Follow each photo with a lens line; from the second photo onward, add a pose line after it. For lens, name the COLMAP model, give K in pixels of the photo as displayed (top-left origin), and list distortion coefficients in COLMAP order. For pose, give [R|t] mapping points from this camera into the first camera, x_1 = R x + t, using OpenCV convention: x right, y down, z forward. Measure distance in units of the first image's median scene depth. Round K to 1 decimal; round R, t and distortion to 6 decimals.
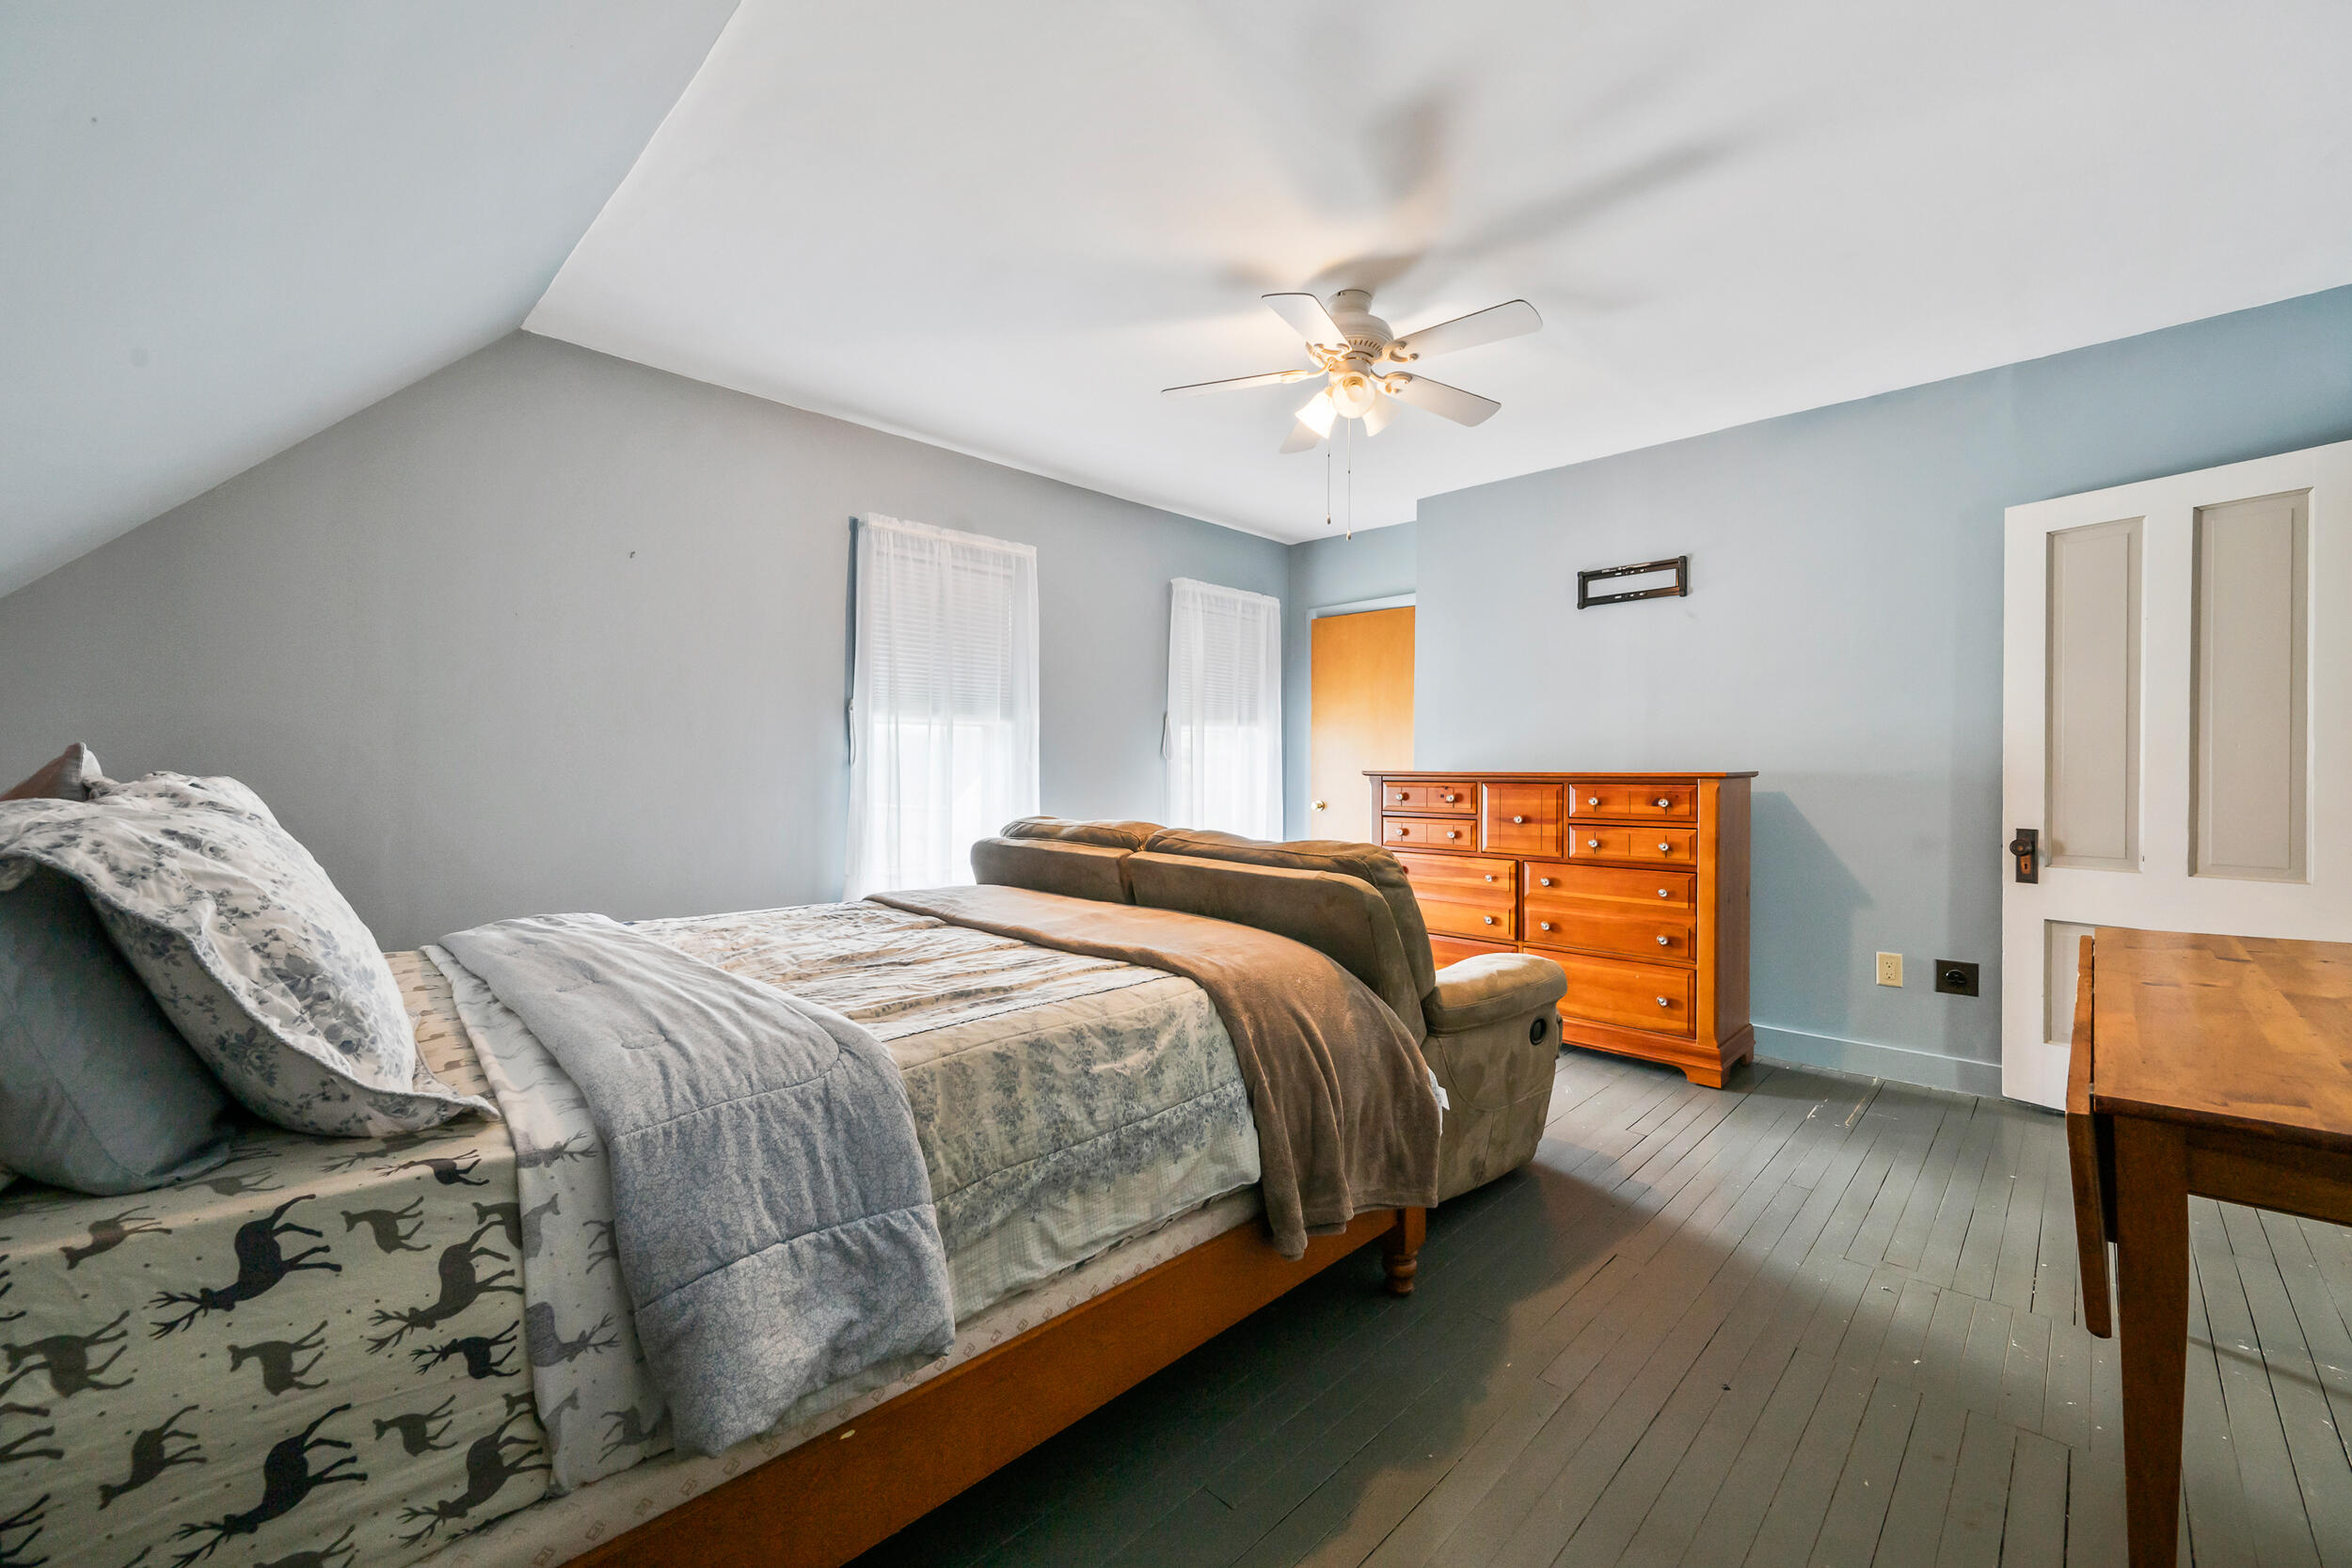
lens RADIAL K [[930.0, 0, 1186.3], [0, 930.0, 774.4], [0, 0, 1]] dist [-0.002418, -0.000197]
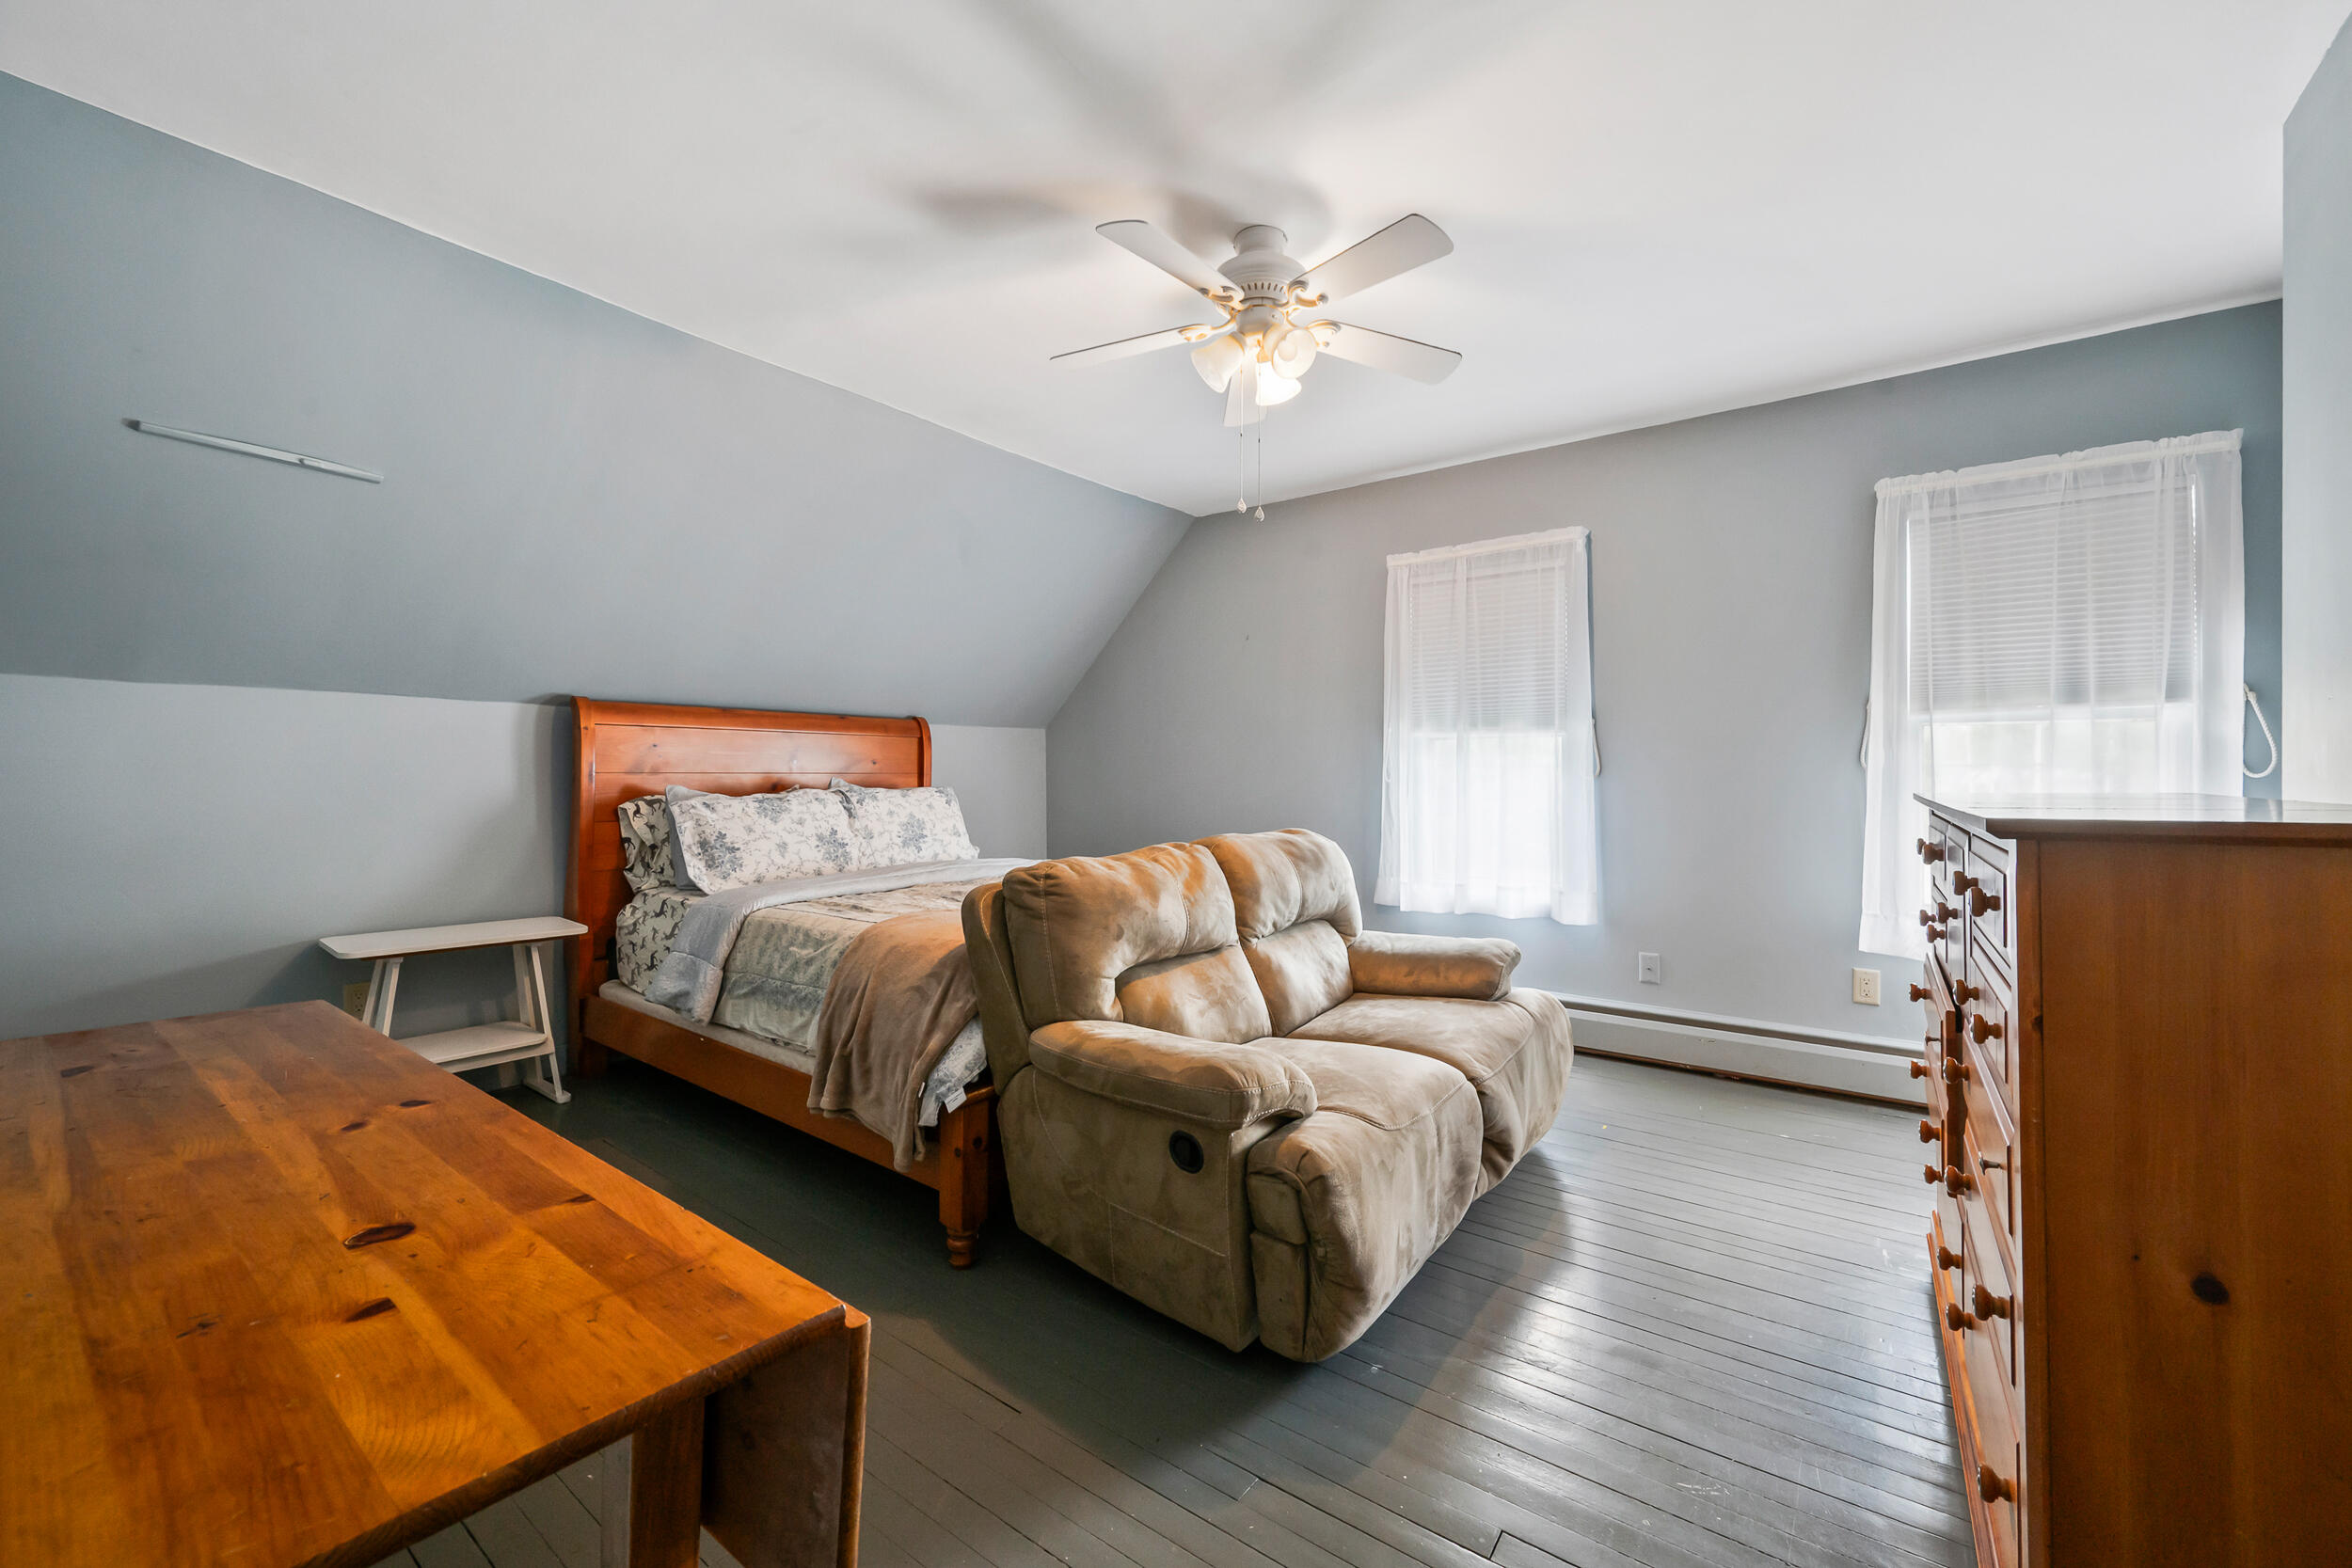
lens RADIAL K [[930.0, 0, 1186.3], [0, 930.0, 774.4], [0, 0, 1]] dist [-0.002418, -0.000197]
pose [[0.136362, -0.002944, -0.990655, 1.821609], [-0.002023, 0.999993, -0.003251, -0.030676], [0.990657, 0.002447, 0.136355, 1.487090]]
